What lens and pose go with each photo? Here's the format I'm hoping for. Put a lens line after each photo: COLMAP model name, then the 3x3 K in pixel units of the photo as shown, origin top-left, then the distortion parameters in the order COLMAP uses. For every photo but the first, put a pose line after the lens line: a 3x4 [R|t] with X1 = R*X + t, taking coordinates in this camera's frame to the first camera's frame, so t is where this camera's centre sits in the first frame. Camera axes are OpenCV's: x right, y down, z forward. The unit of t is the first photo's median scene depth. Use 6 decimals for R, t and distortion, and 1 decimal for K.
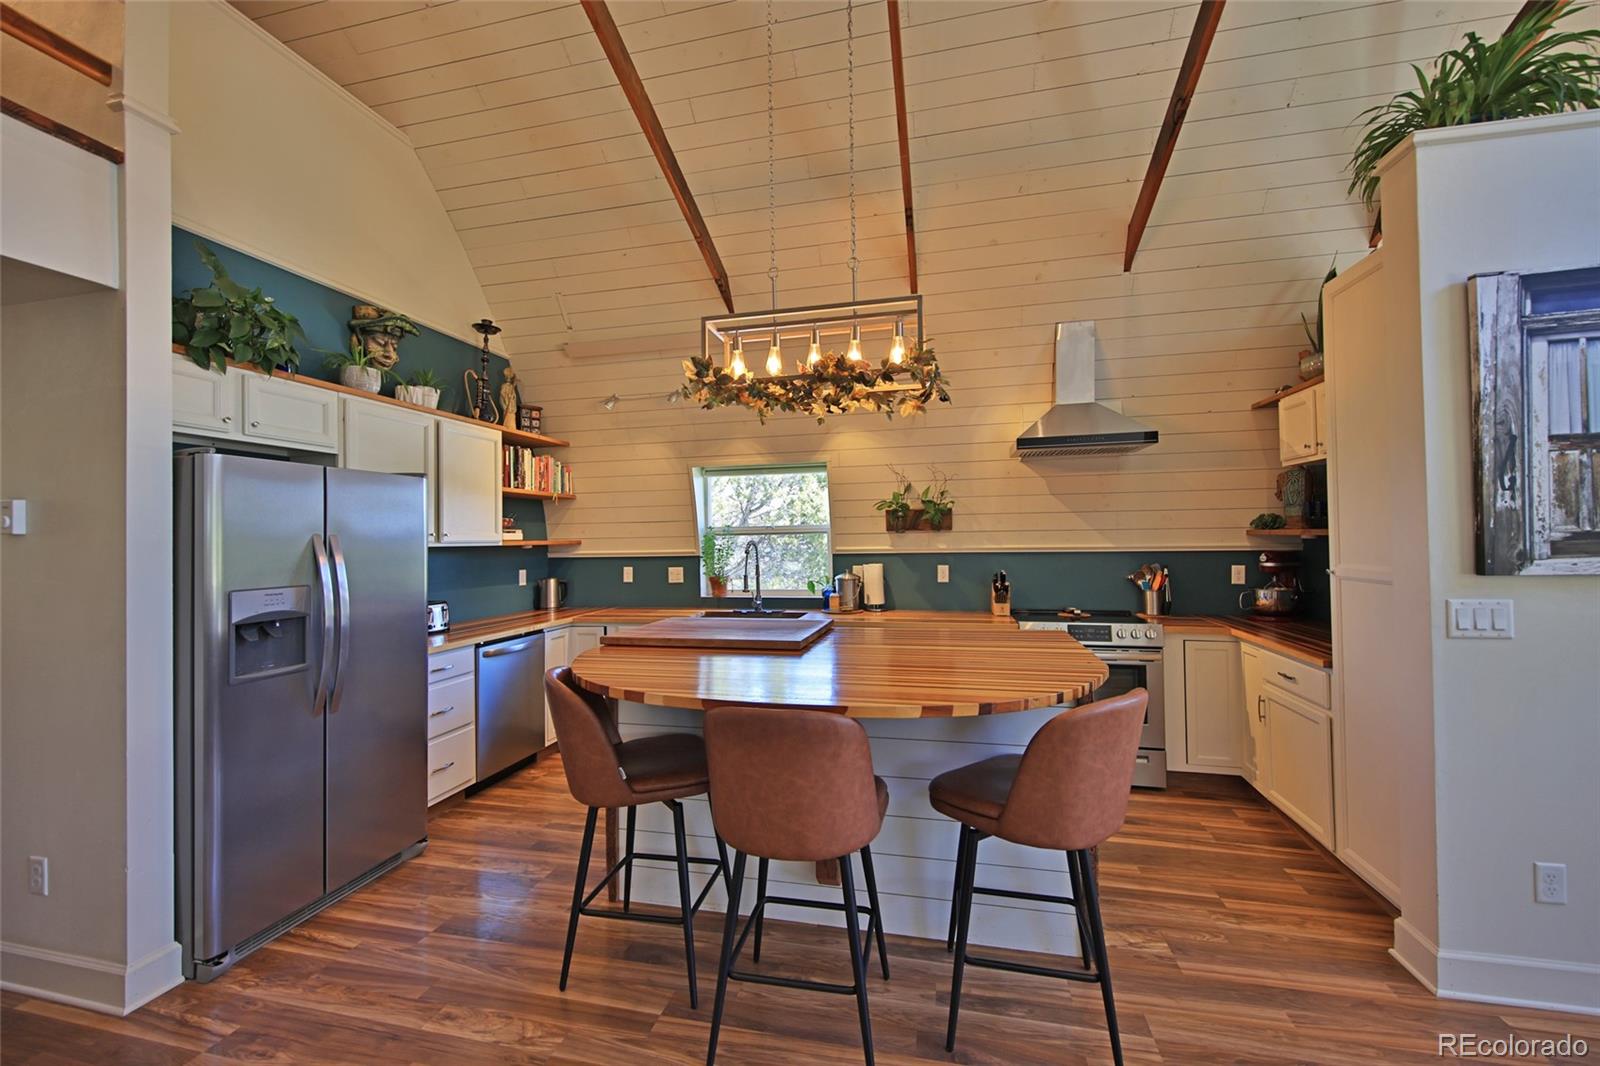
lens RADIAL K [[630.7, 0, 801.4], [0, 630.7, 530.4], [0, 0, 1]] dist [-0.000076, -0.002321]
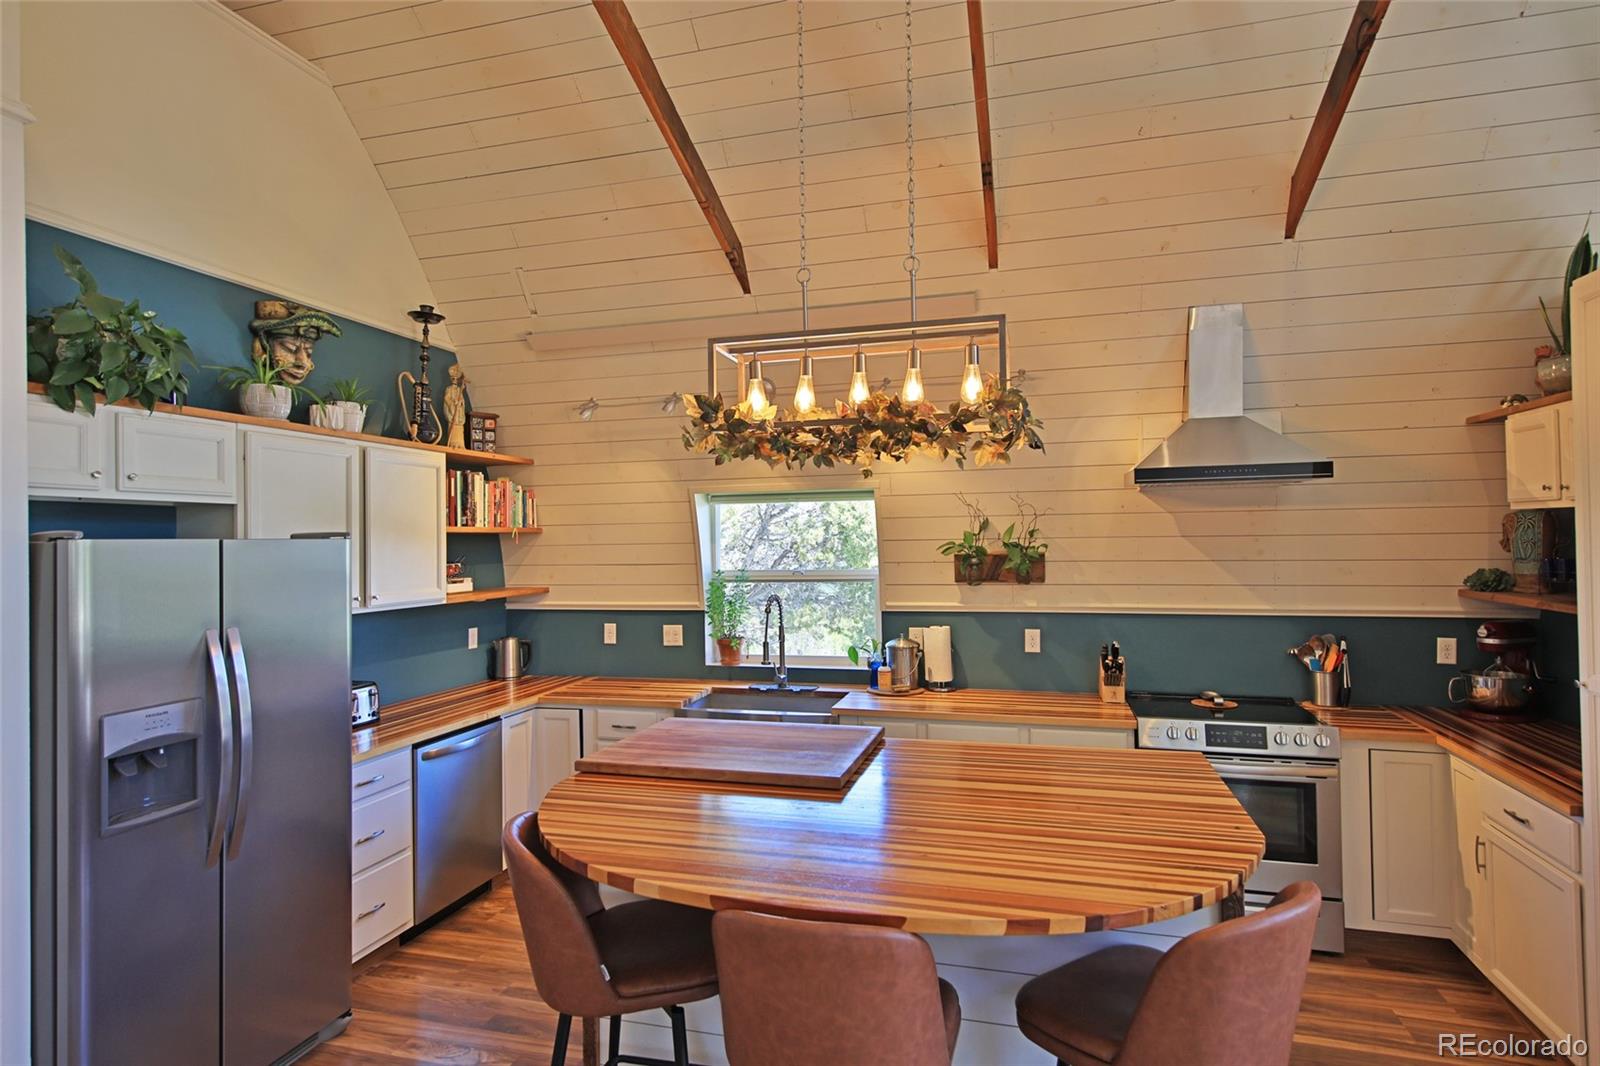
lens RADIAL K [[844.1, 0, 802.0], [0, 844.1, 529.7], [0, 0, 1]] dist [0.003115, -0.001417]
pose [[0.999059, 0.000036, -0.043364, -0.002757], [0.000079, 0.999996, 0.002648, -0.082796], [0.043364, -0.002649, 0.999056, 0.001197]]
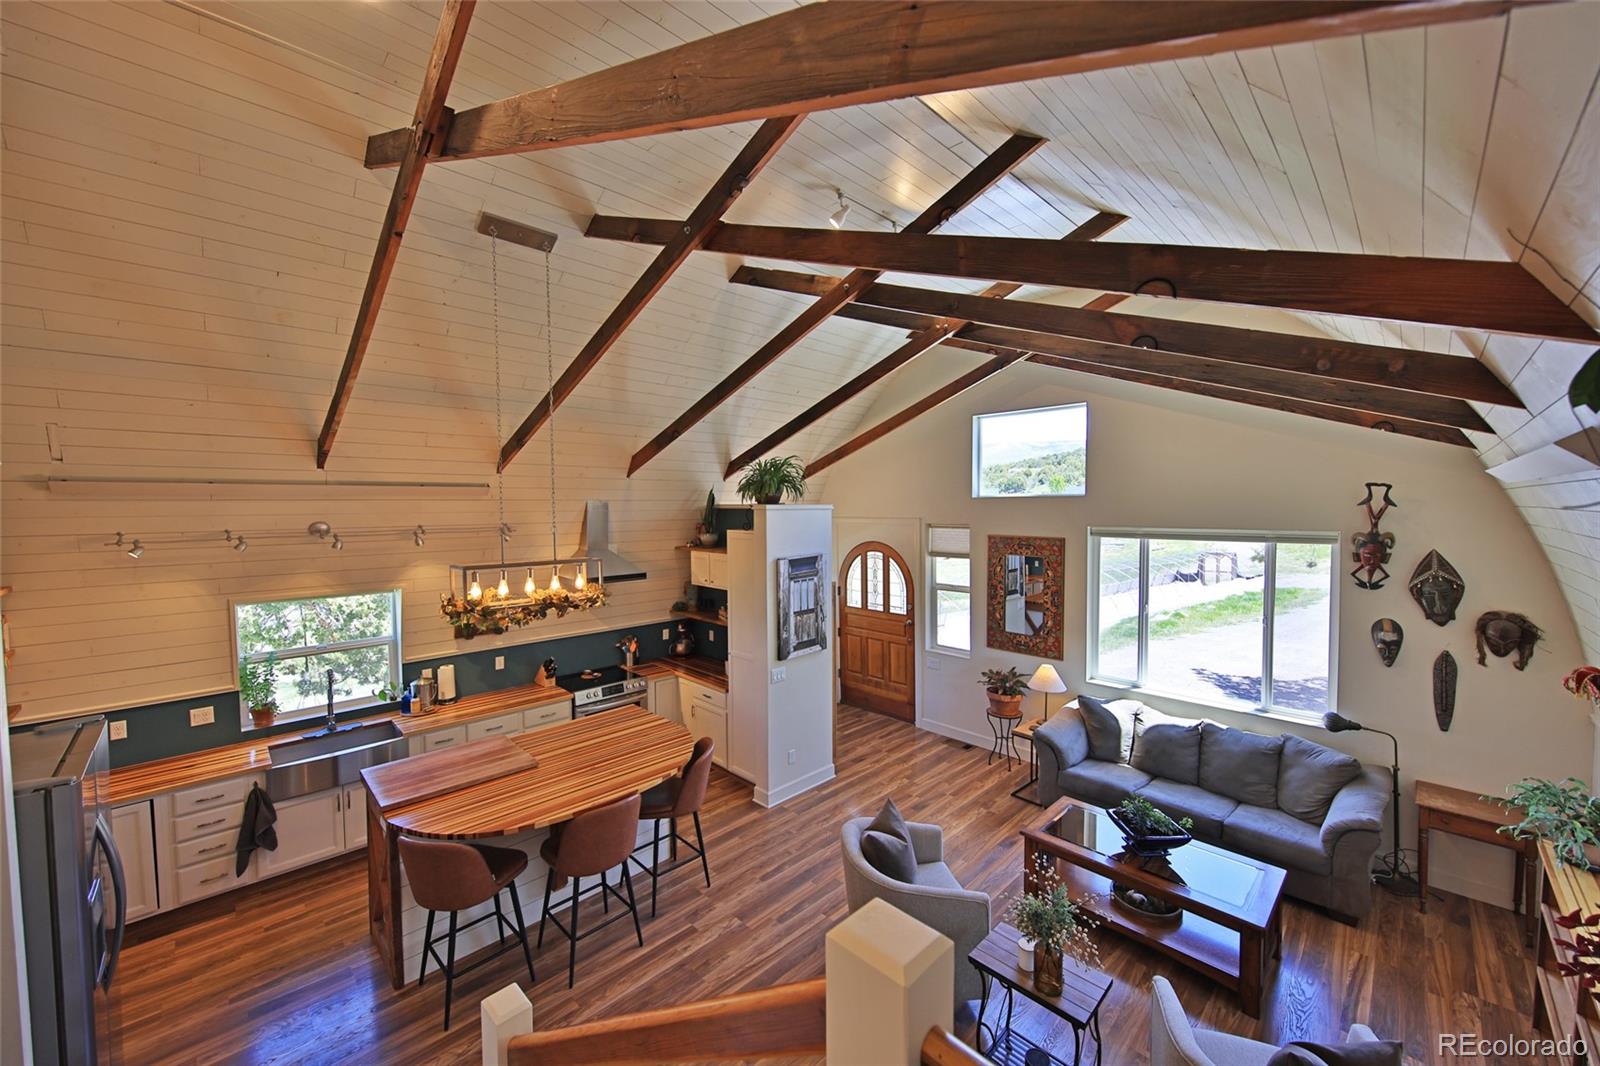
lens RADIAL K [[606.5, 0, 802.9], [0, 606.5, 522.1], [0, 0, 1]] dist [-0.003606, -0.000748]
pose [[0.528552, -0.016665, 0.848738, -0.696002], [-0.012804, 0.999537, 0.027599, -0.364124], [-0.848805, -0.025455, 0.528094, -0.317790]]
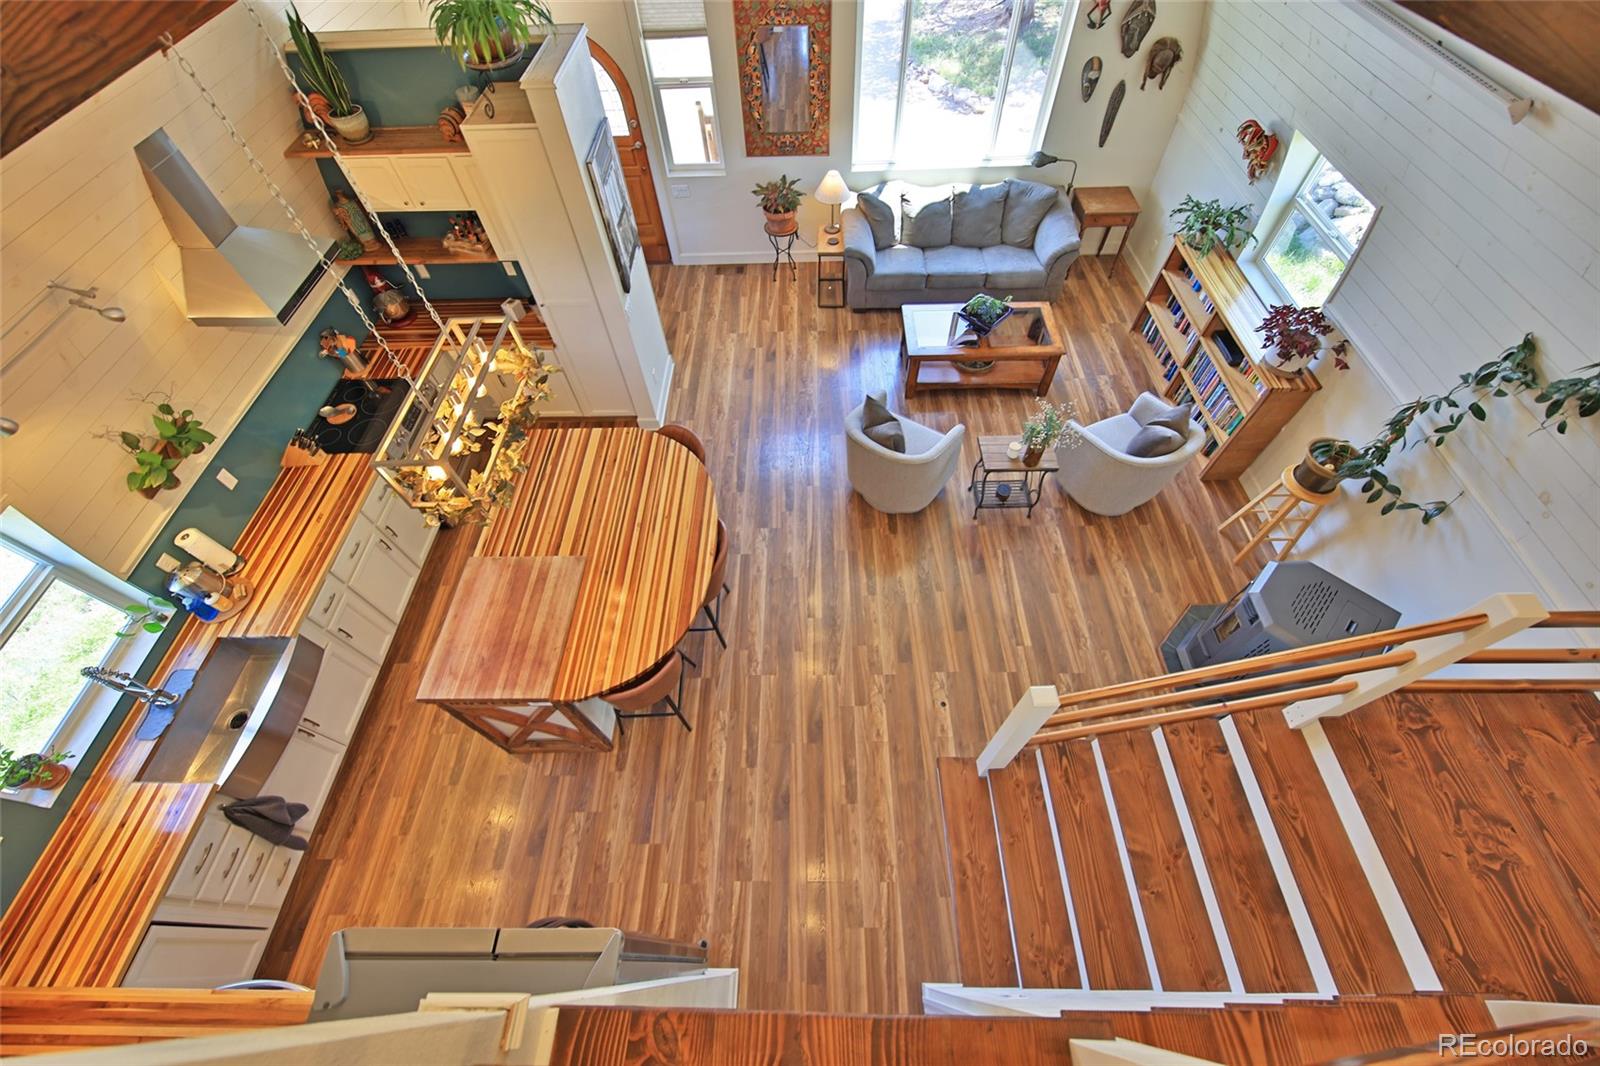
lens RADIAL K [[630.7, 0, 798.0], [0, 630.7, 535.0], [0, 0, 1]] dist [-0.000076, -0.002321]
pose [[-0.229385, -0.791819, 0.566043, -0.651845], [0.016612, 0.578281, 0.815669, -0.749257], [-0.973194, 0.196505, -0.119496, 0.459548]]
